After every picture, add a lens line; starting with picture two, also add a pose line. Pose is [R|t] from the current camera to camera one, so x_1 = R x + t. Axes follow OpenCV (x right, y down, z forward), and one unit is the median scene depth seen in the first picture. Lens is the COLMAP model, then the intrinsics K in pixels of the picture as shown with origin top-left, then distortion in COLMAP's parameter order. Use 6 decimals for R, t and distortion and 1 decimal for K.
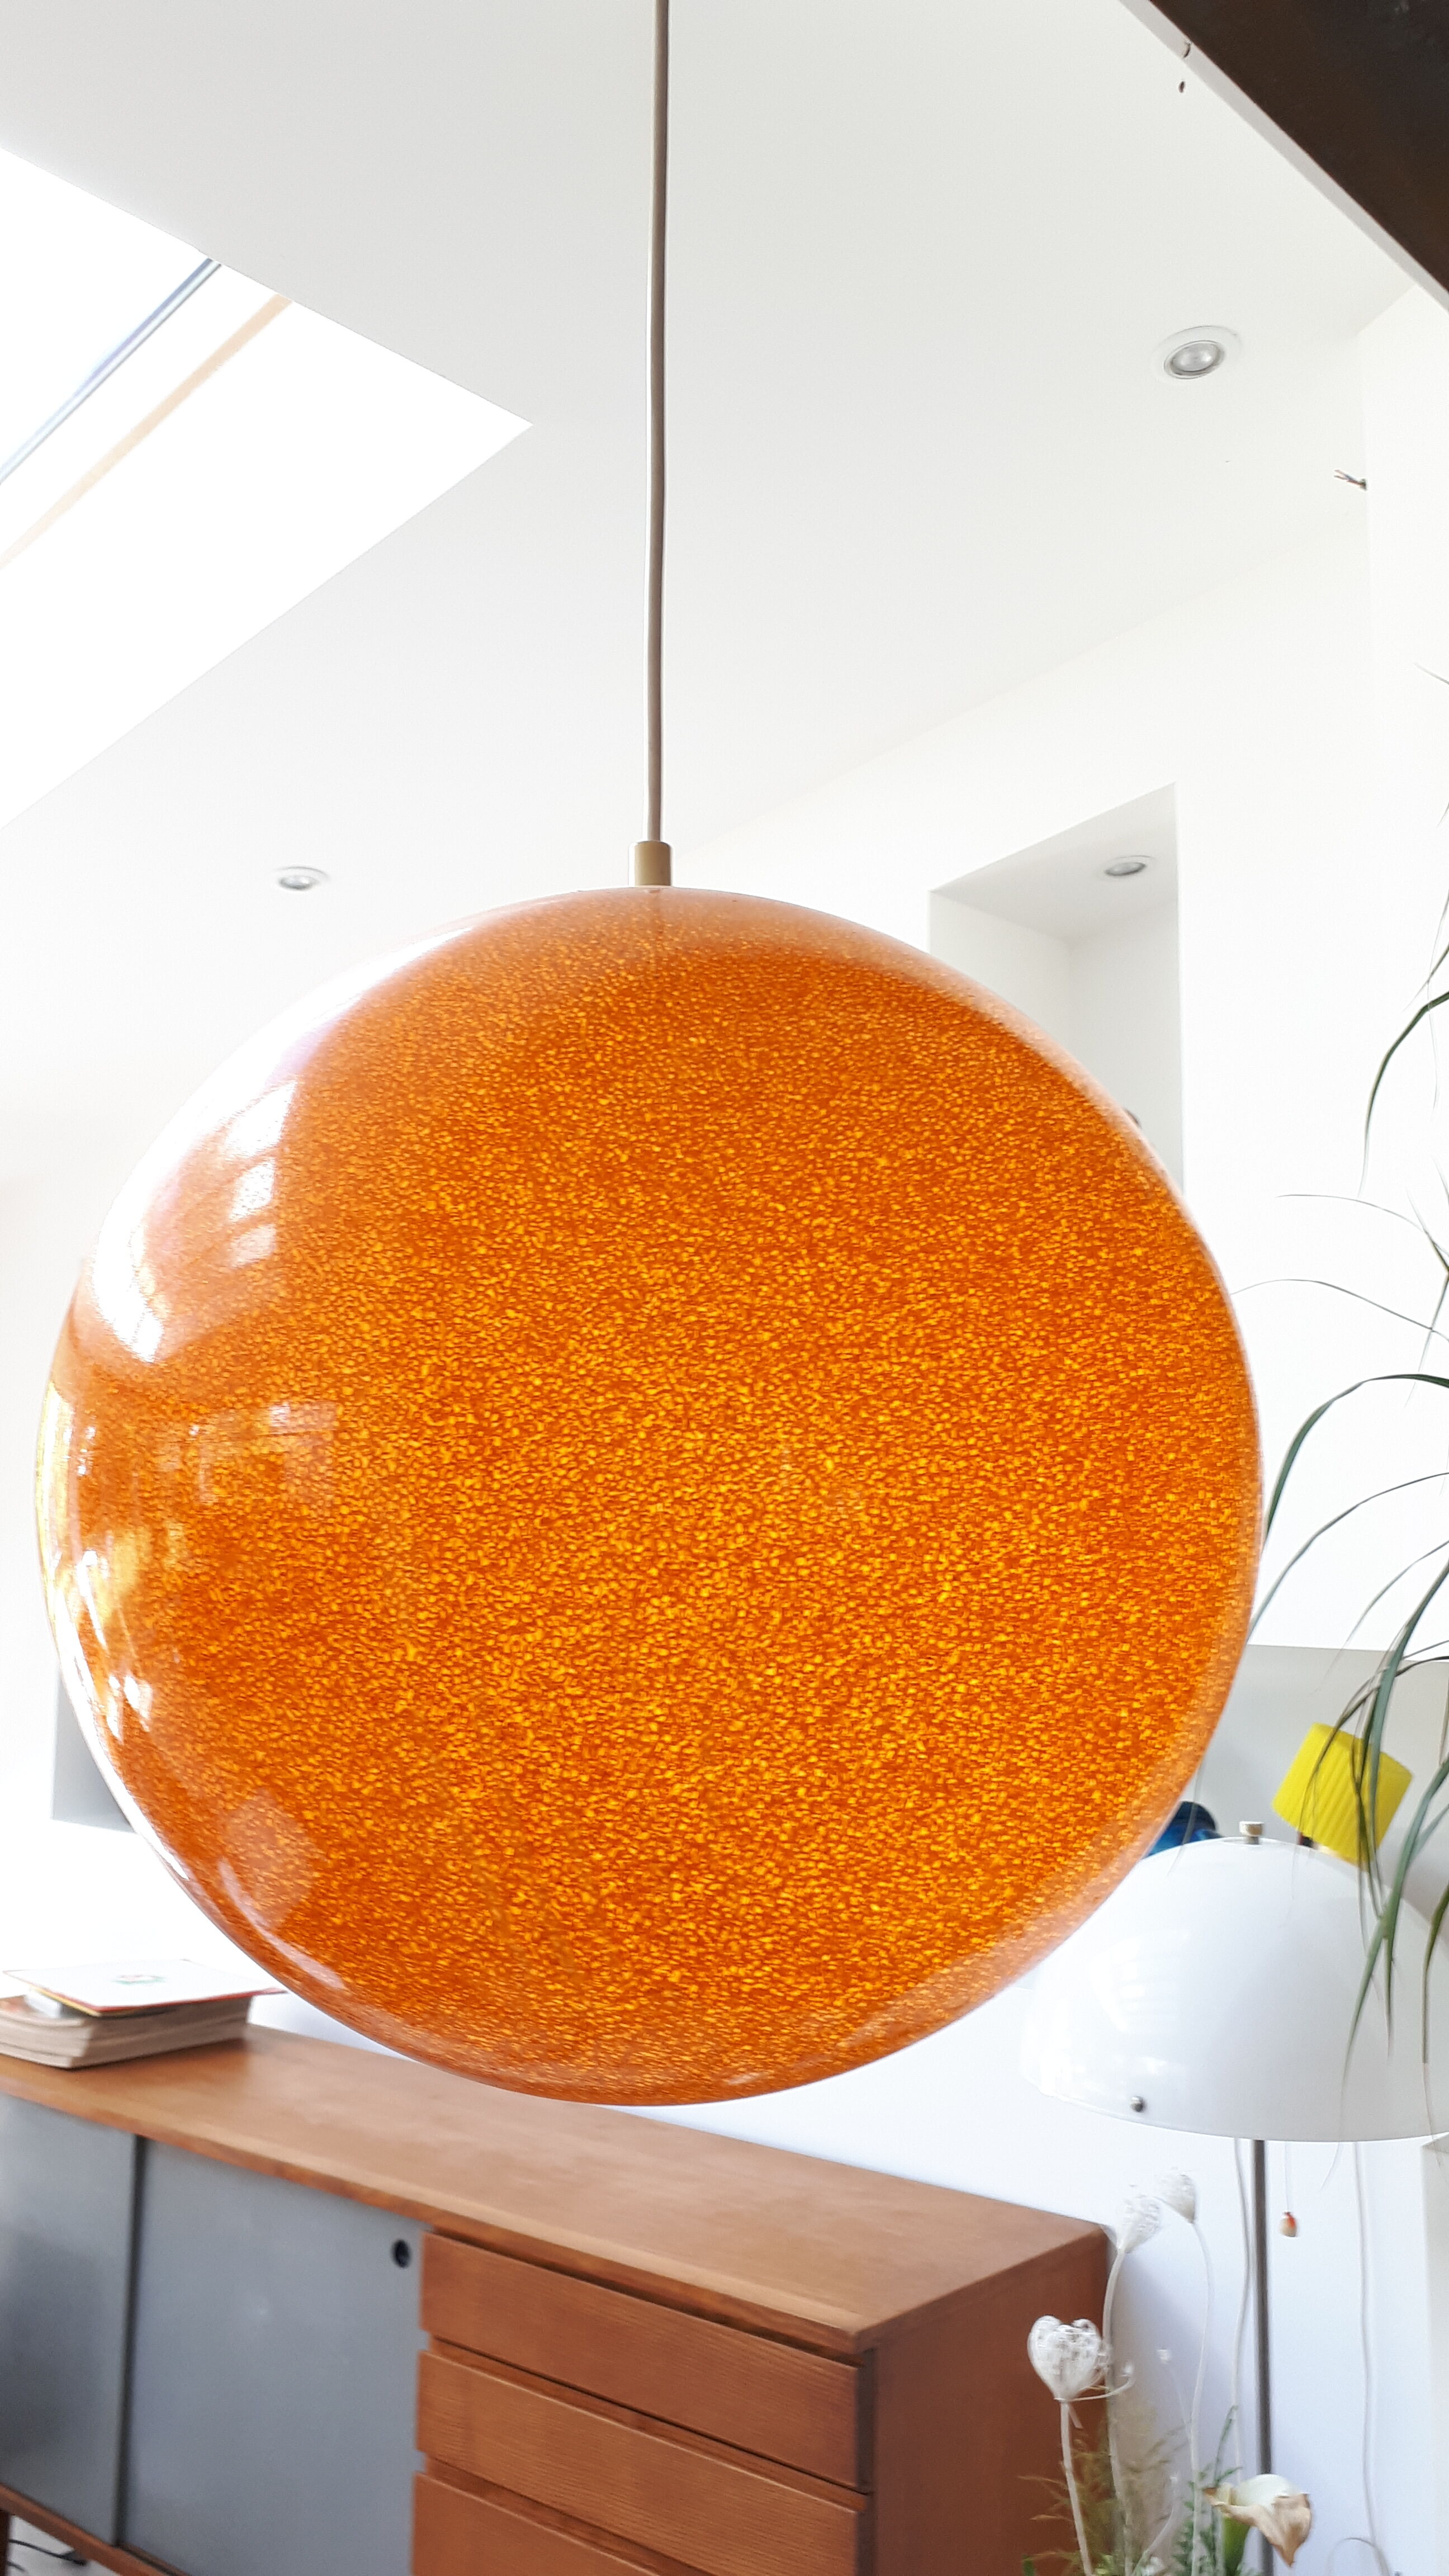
lens RADIAL K [[2230.1, 0, 724.5], [0, 2230.1, 1288.0], [0, 0, 1]] dist [0.062038, -0.002182]
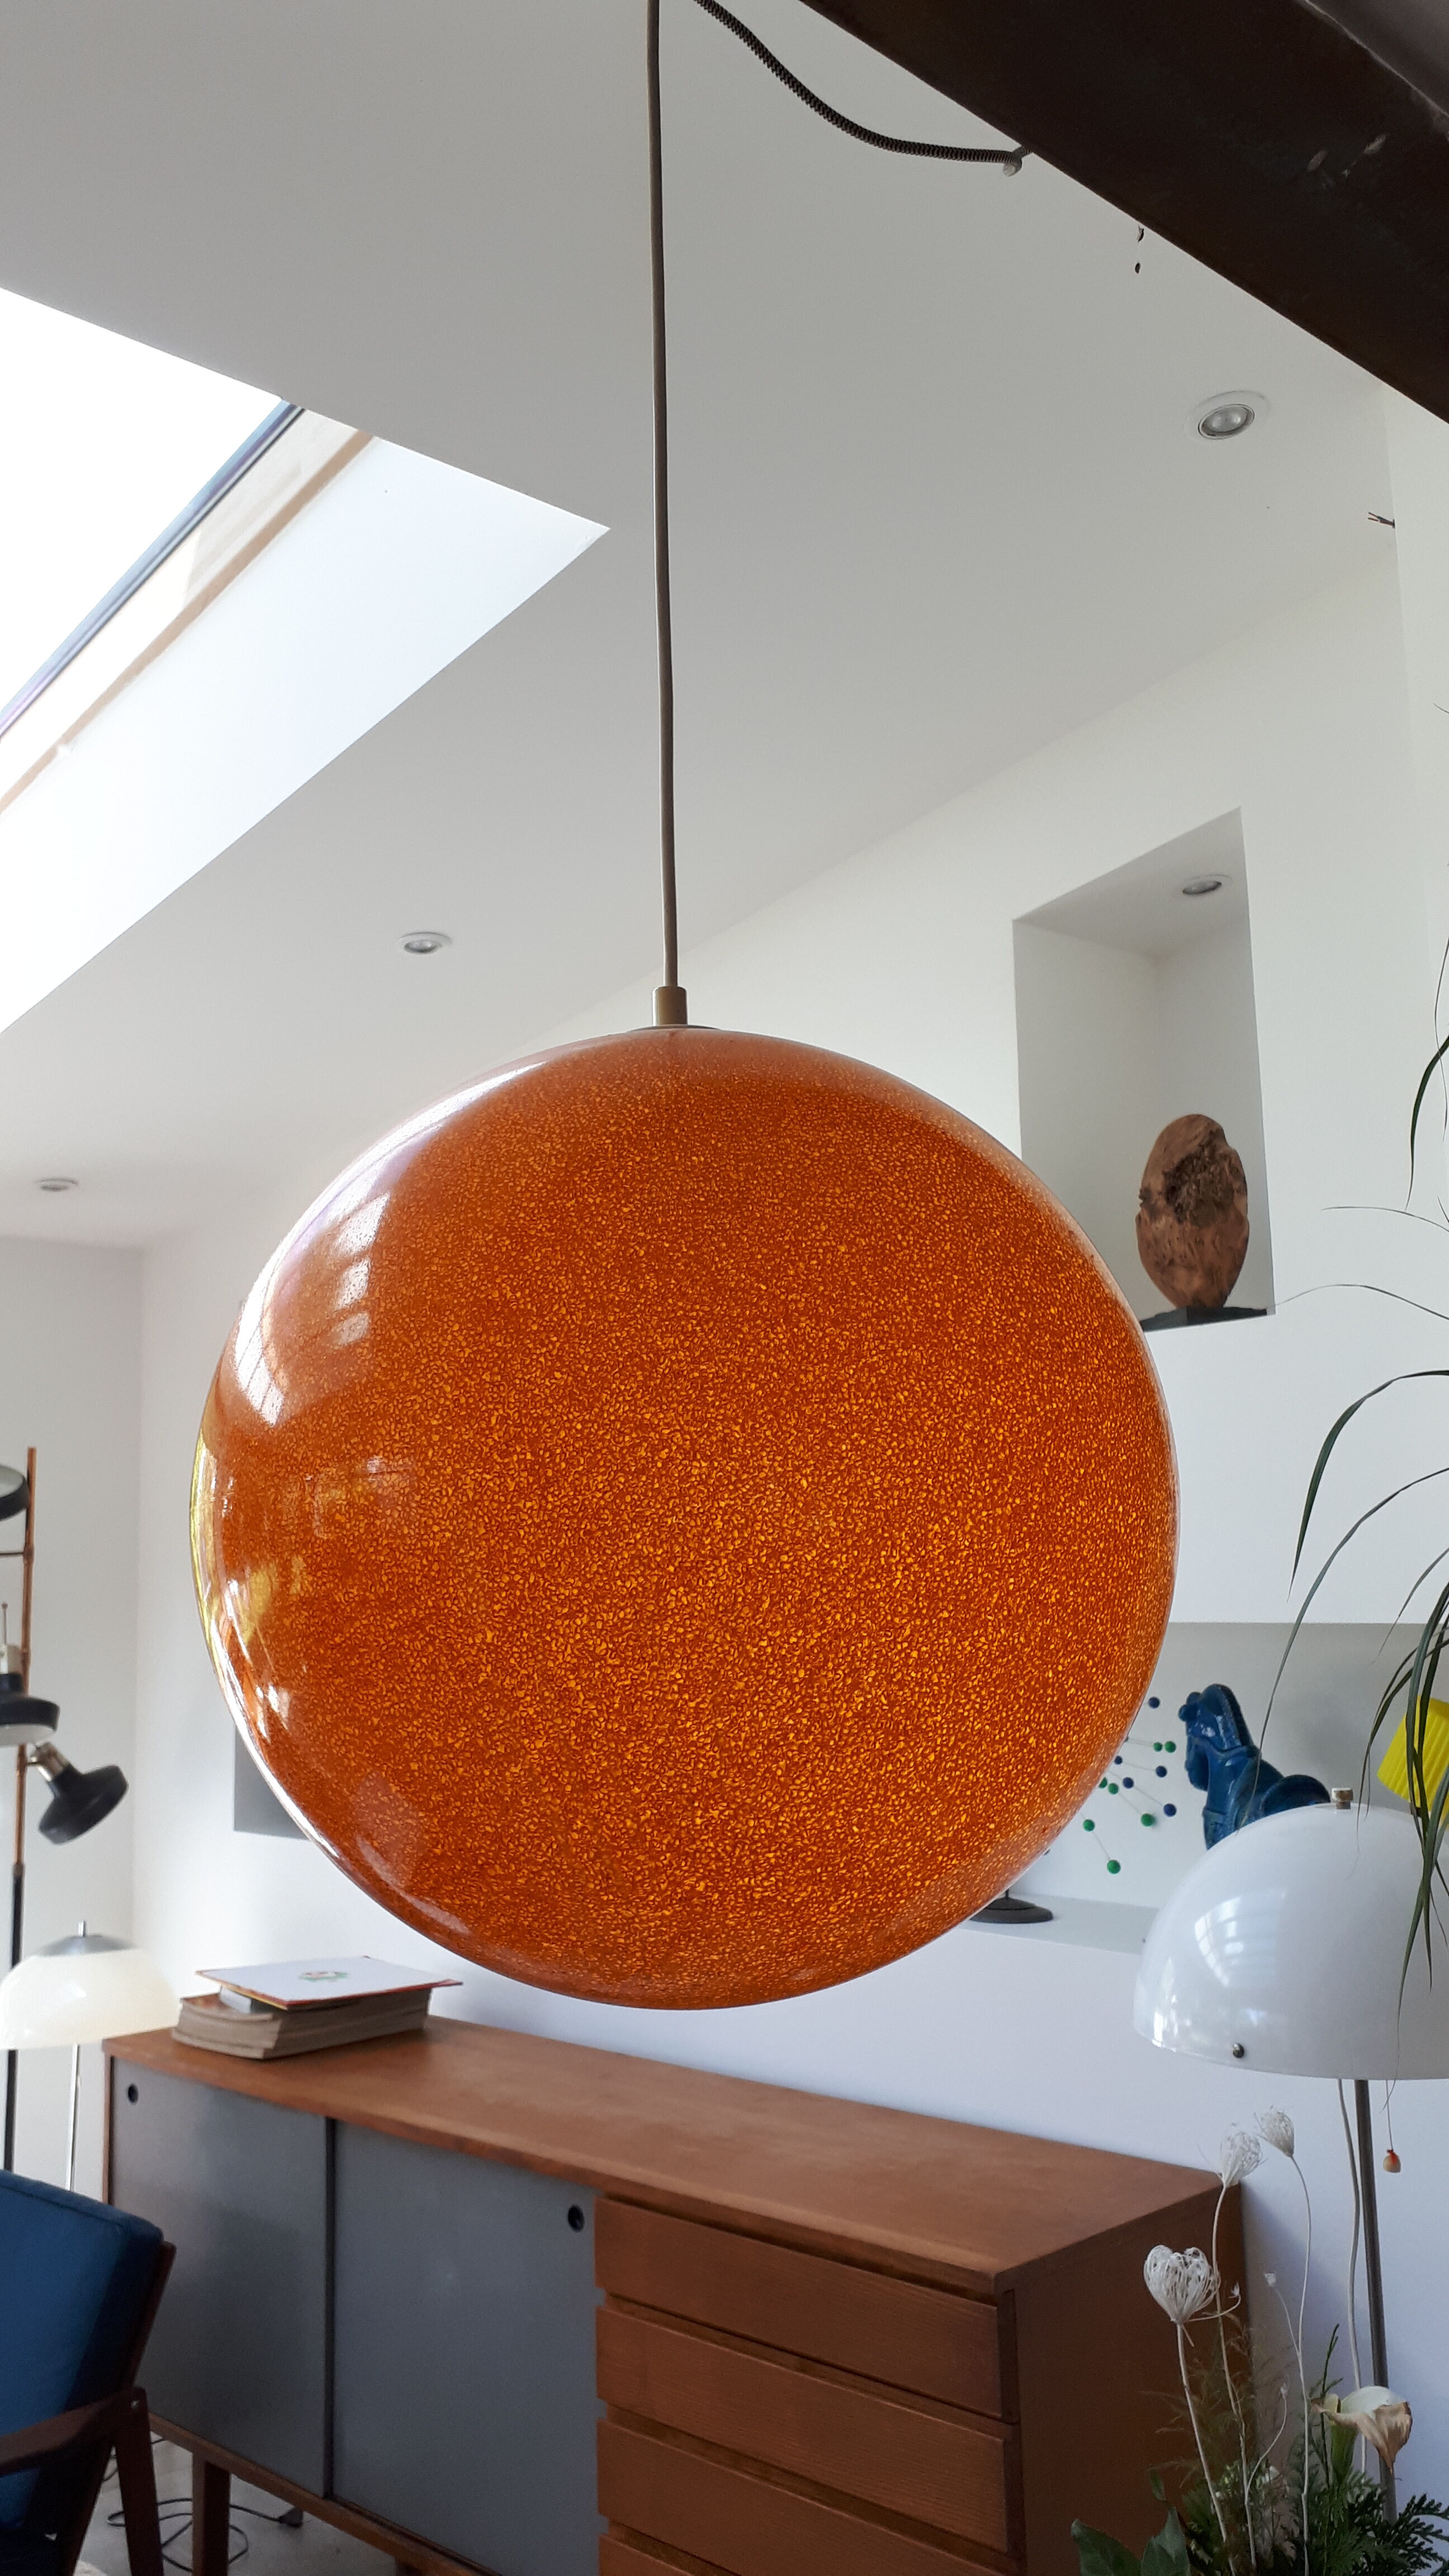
lens RADIAL K [[2049.6, 0, 742.6], [0, 2049.6, 1253.0], [0, 0, 1]] dist [-0.003872, 0.000699]
pose [[0.999420, -0.031392, -0.013203, 0.029810], [0.030774, 0.998526, -0.044709, -0.002832], [0.014587, 0.044277, 0.998913, -0.197352]]
